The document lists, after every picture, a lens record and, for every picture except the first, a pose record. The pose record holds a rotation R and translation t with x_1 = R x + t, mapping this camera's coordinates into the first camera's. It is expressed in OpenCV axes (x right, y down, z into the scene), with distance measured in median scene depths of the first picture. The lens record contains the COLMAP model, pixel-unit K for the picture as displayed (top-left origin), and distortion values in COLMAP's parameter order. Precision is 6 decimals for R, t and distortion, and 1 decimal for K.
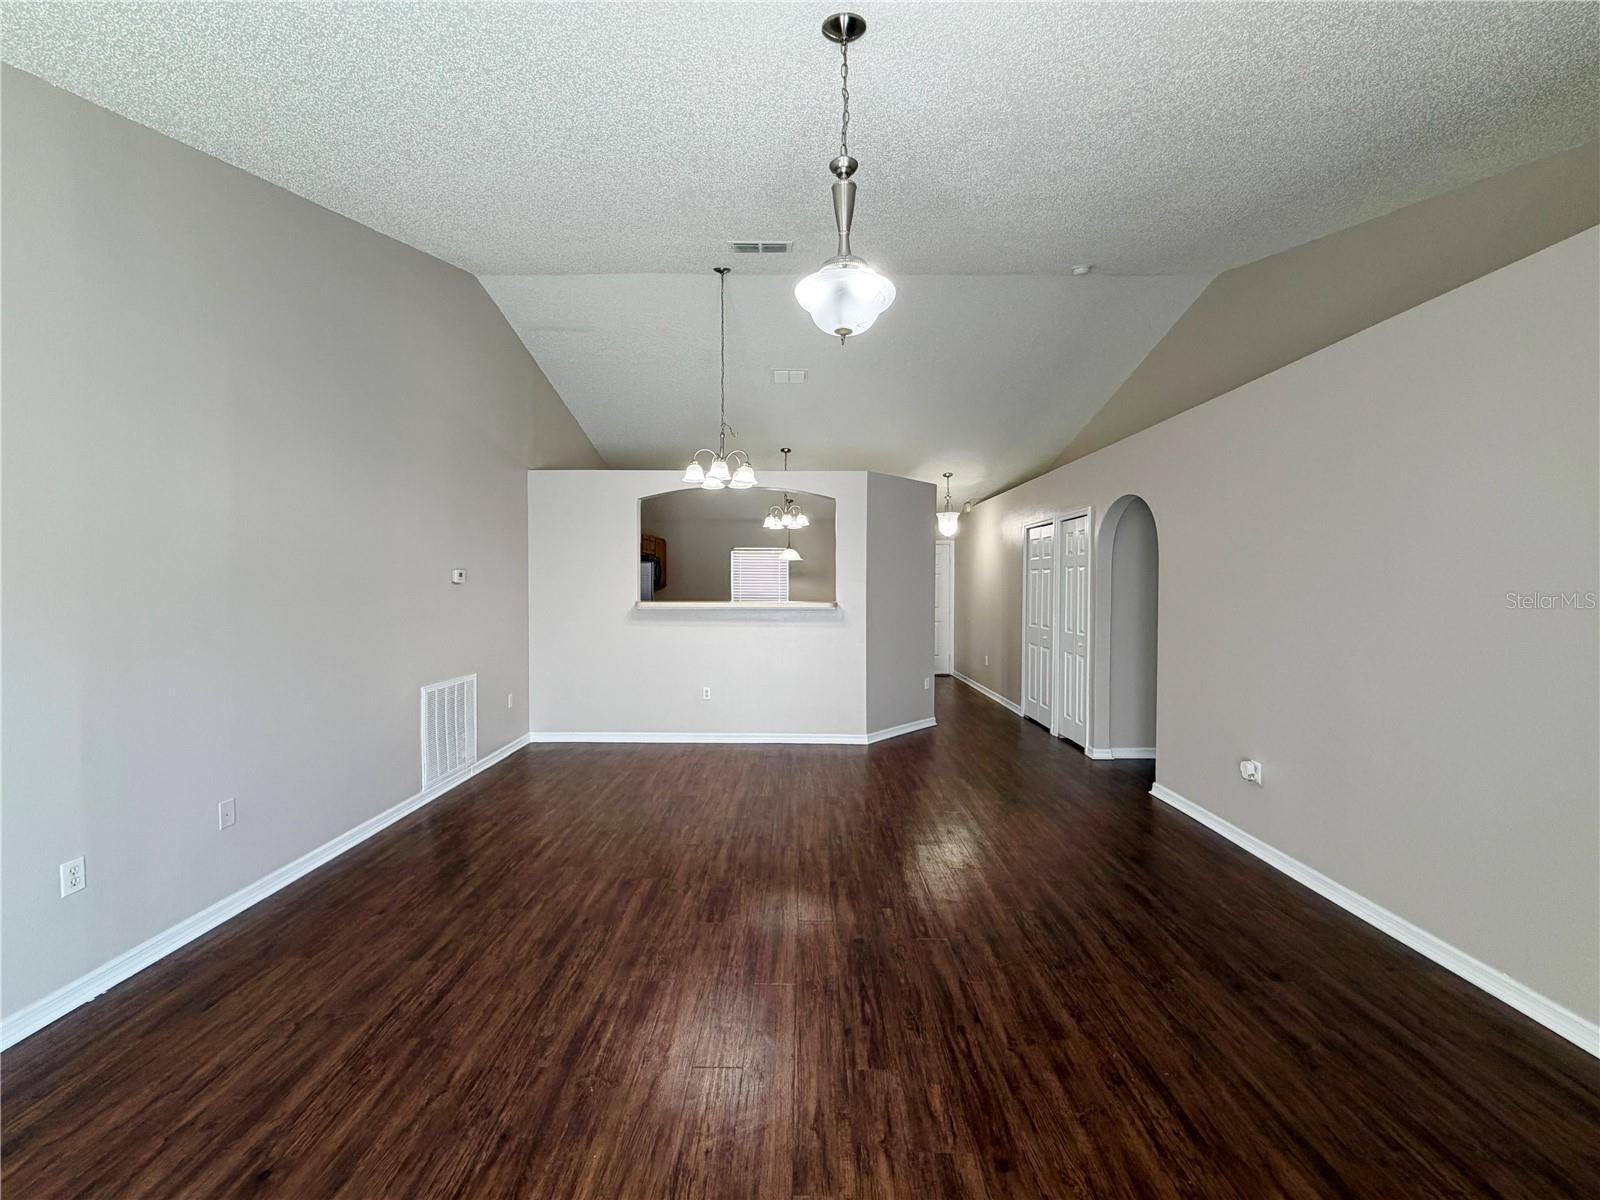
lens RADIAL K [[636.9, 0, 796.7], [0, 636.9, 599.8], [0, 0, 1]] dist [-0.002428, 0.000984]
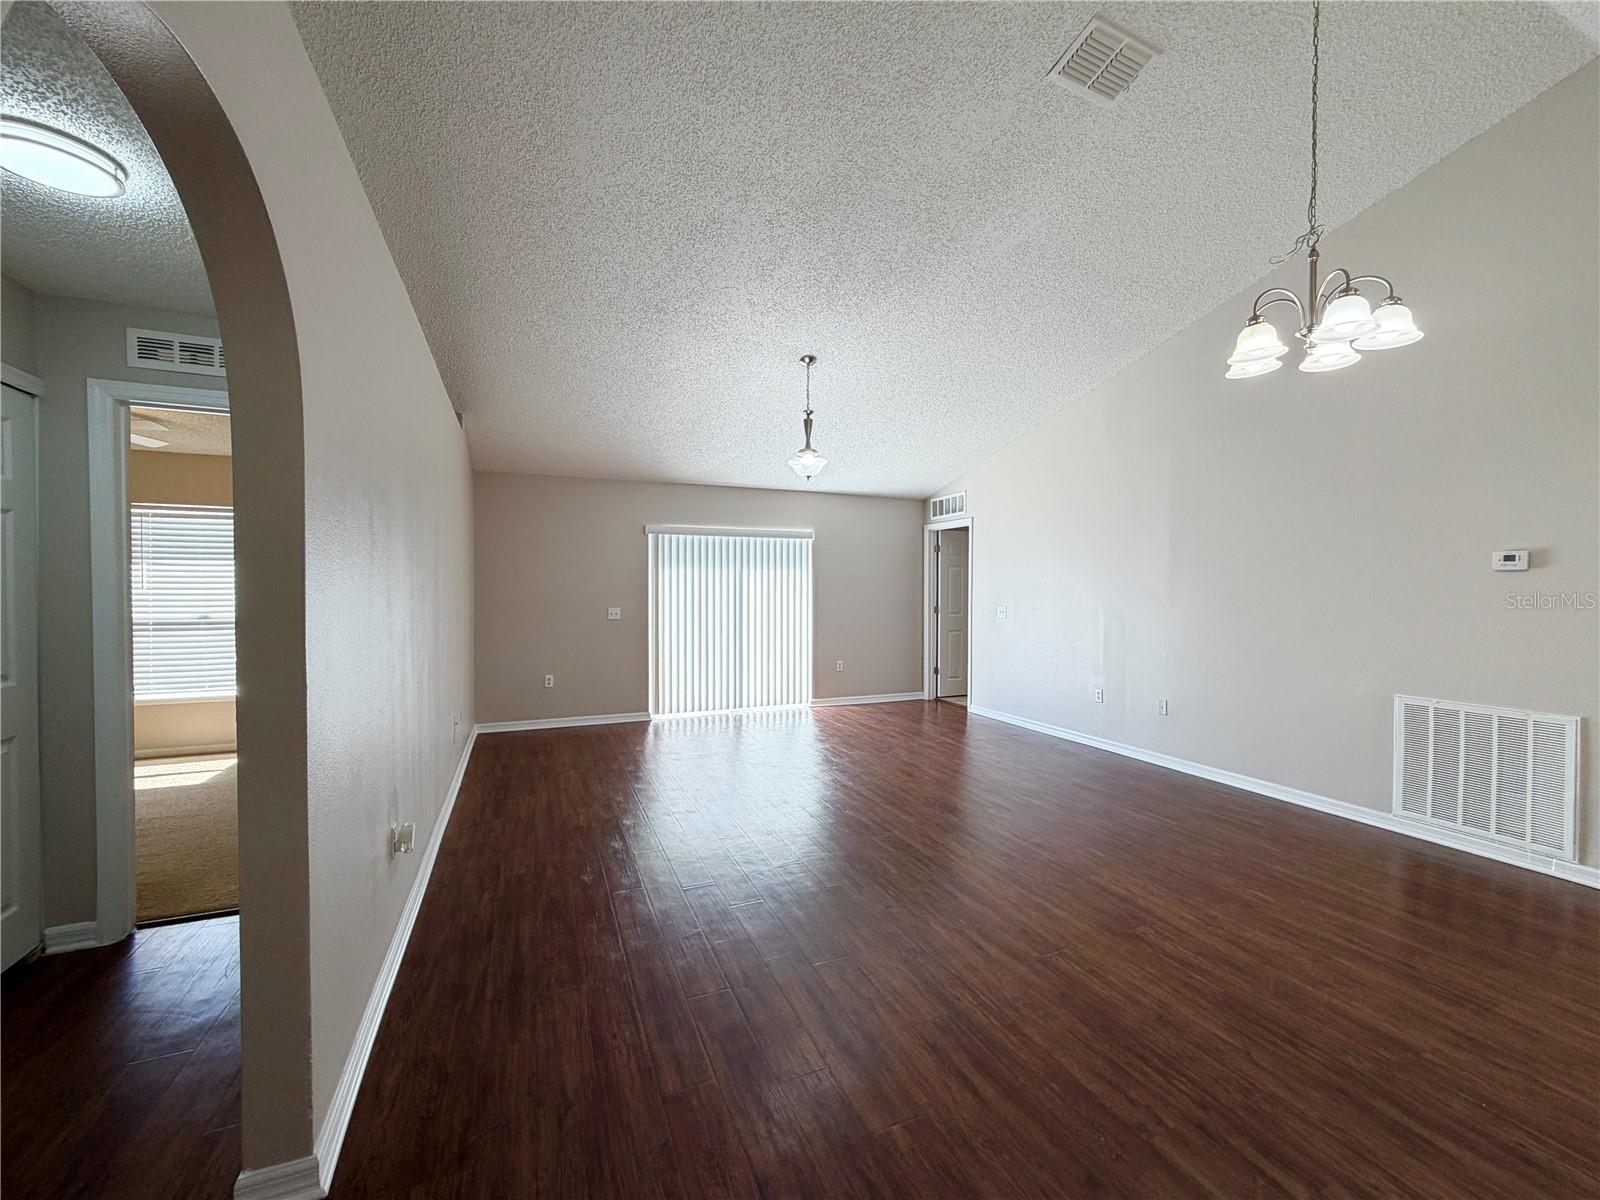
lens RADIAL K [[636.9, 0, 794.5], [0, 636.9, 602.1], [0, 0, 1]] dist [-0.002428, 0.000984]
pose [[-0.920339, 0.003137, -0.391109, 0.550544], [-0.013410, 0.999127, 0.039571, -0.011350], [0.390891, 0.041663, -0.919493, 1.637230]]
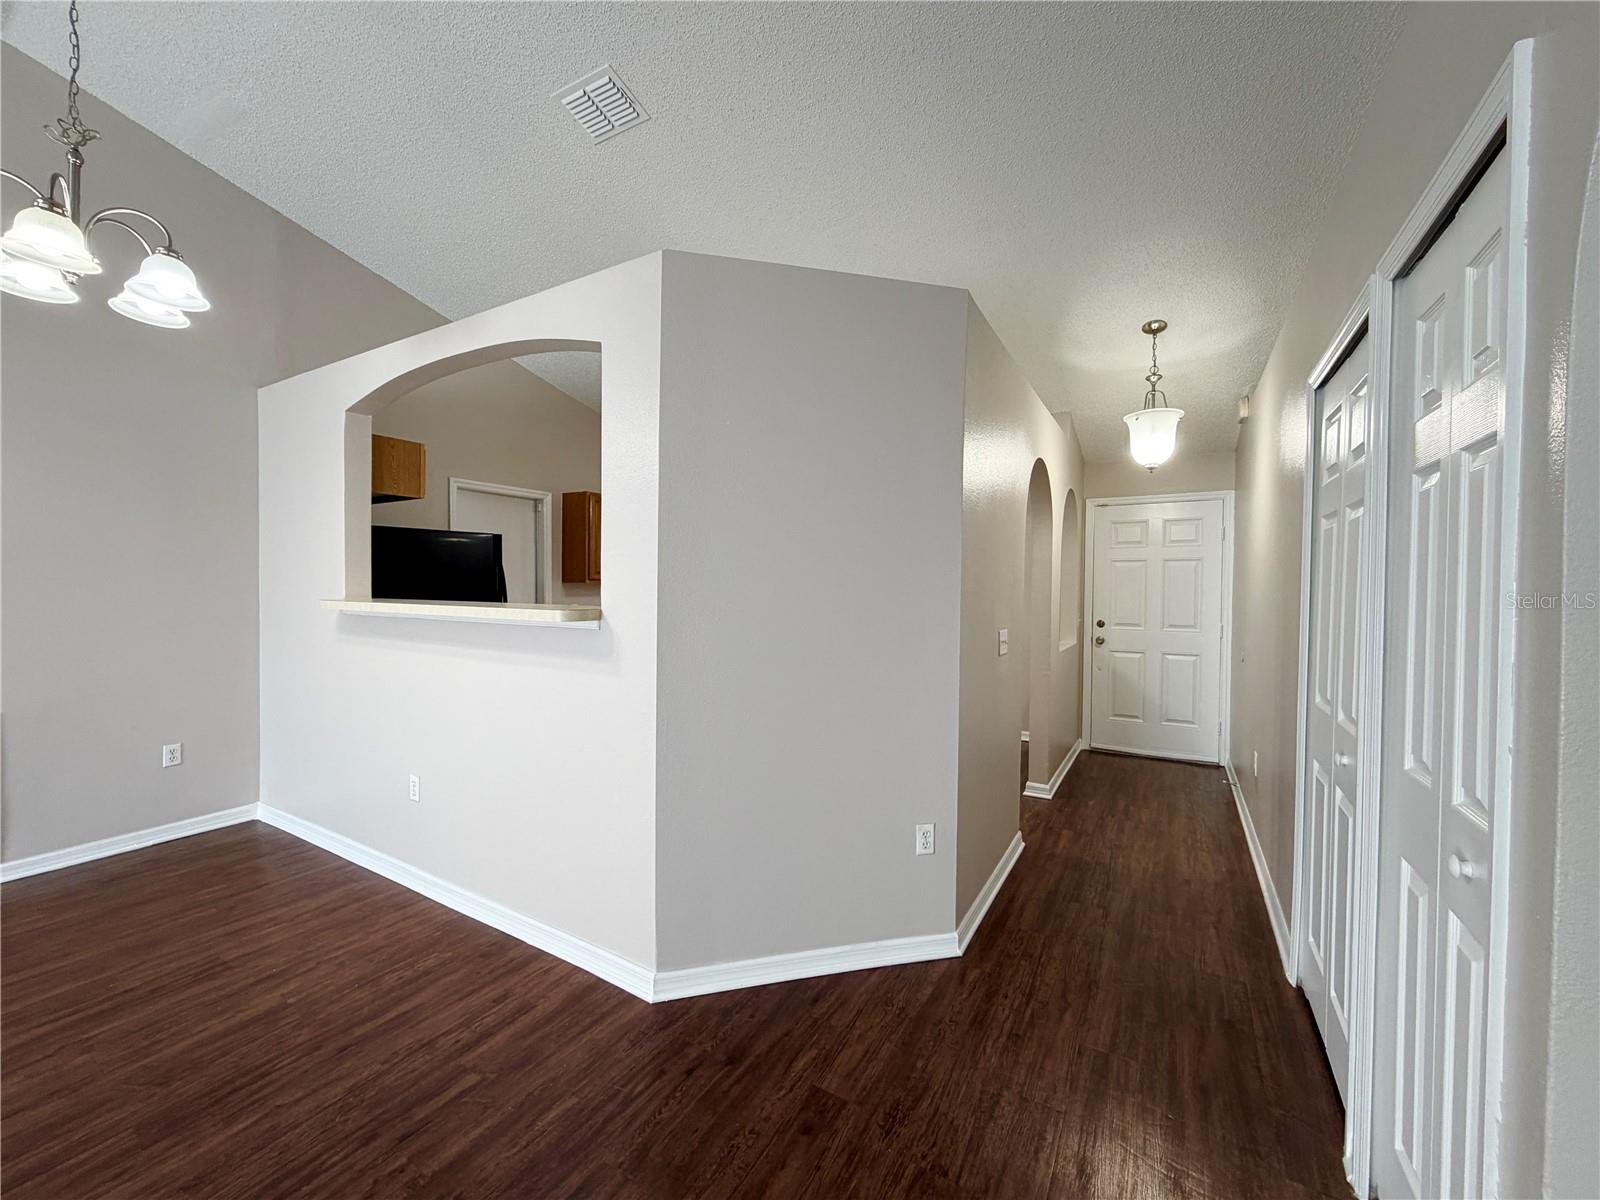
lens RADIAL K [[636.9, 0, 796.6], [0, 636.9, 600.8], [0, 0, 1]] dist [-0.002428, 0.000984]
pose [[0.863069, 0.016859, -0.504805, 0.562058], [-0.020084, 0.999798, -0.000947, -0.004344], [0.504687, 0.010956, 0.863233, 1.127535]]
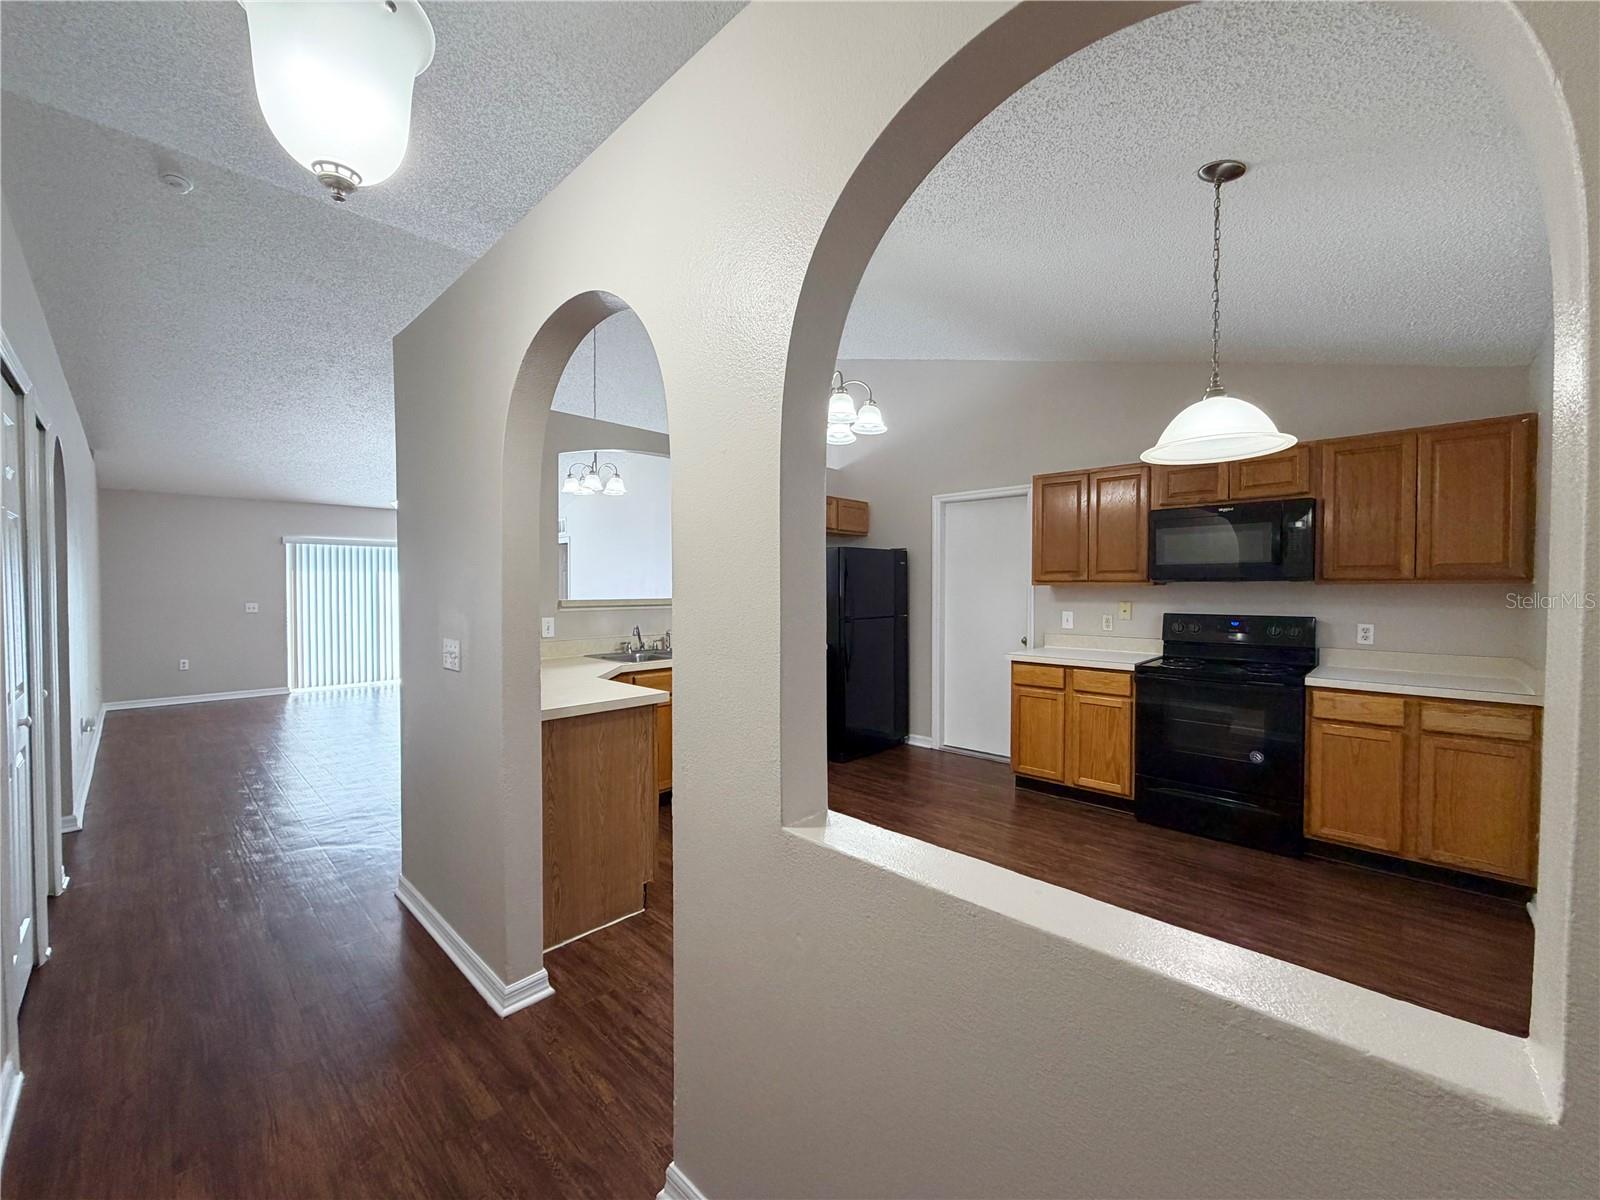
lens RADIAL K [[636.9, 0, 789.7], [0, 636.9, 598.6], [0, 0, 1]] dist [-0.002428, 0.000984]
pose [[-0.695968, 0.012657, -0.717962, 0.599131], [-0.018491, 0.999197, 0.035539, -0.044726], [0.717835, 0.038010, -0.695175, 2.615199]]
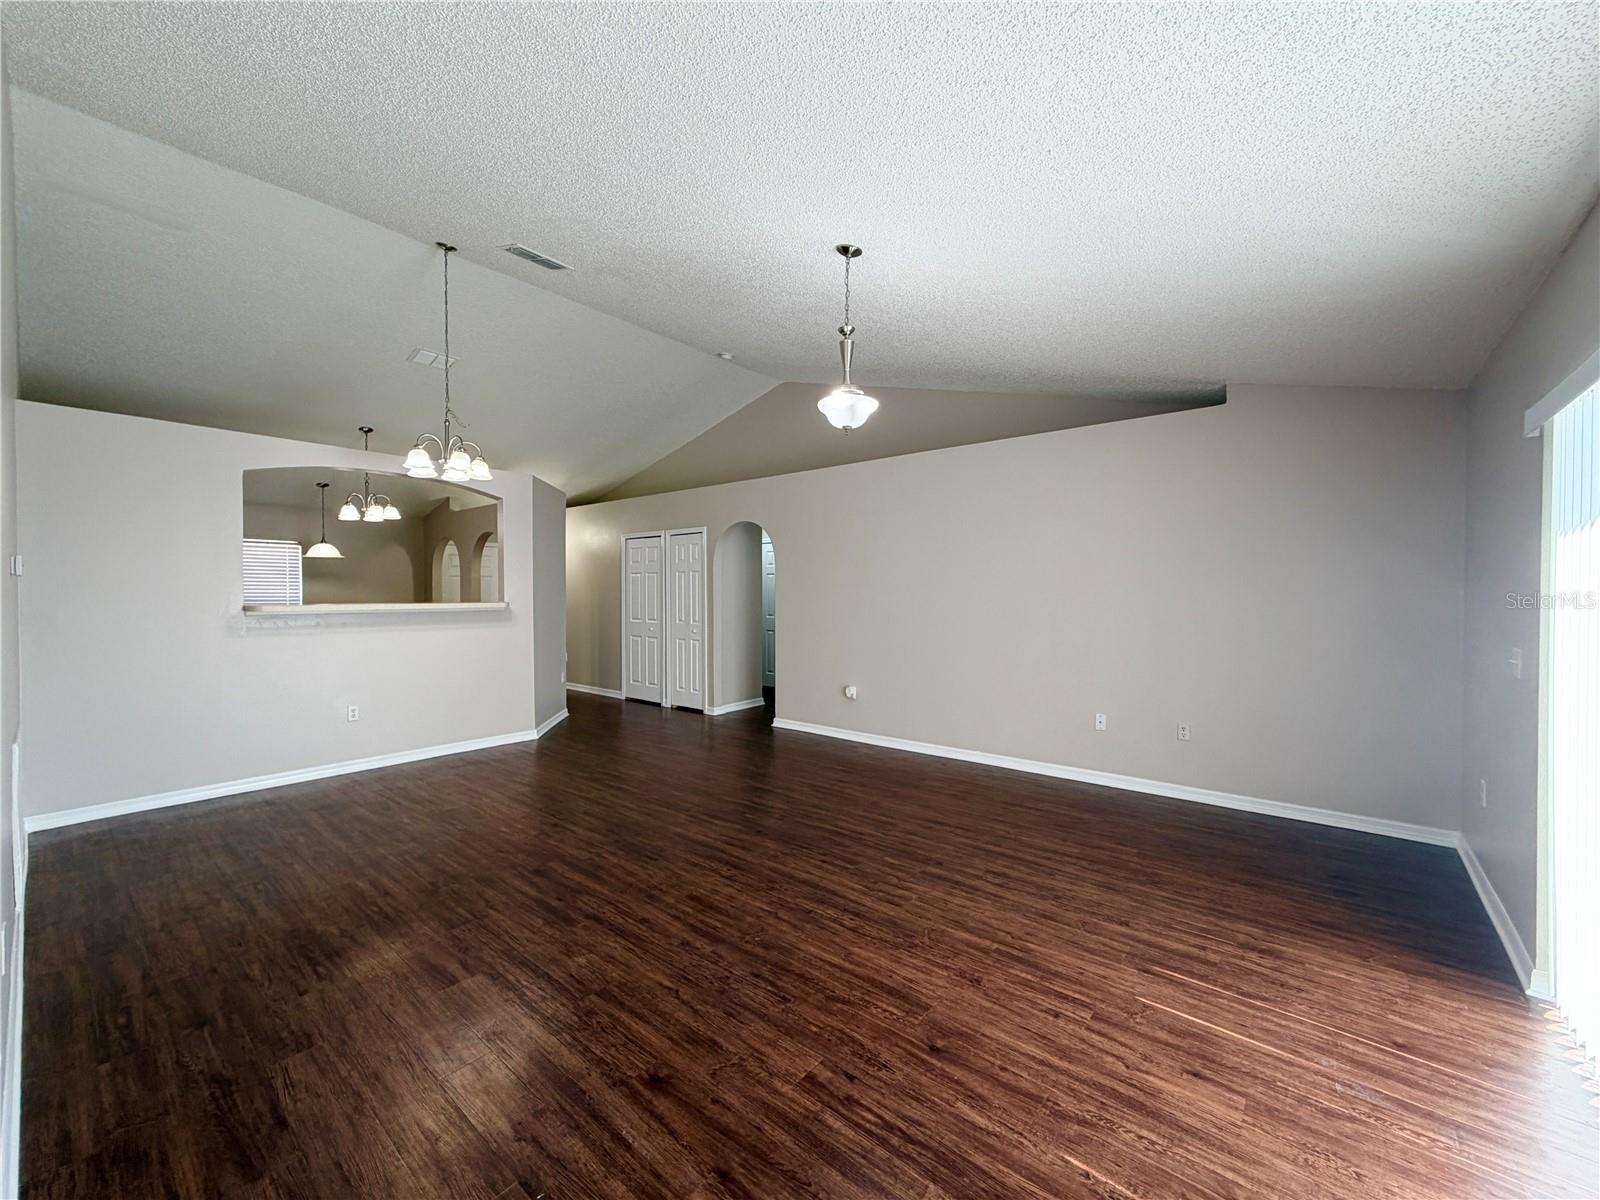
lens RADIAL K [[636.9, 0, 798.6], [0, 636.9, 597.5], [0, 0, 1]] dist [-0.002428, 0.000984]
pose [[0.633305, -0.010327, 0.773834, -0.648652], [0.019904, 0.999798, -0.002947, 0.014133], [-0.773647, 0.017269, 0.633382, 0.018166]]
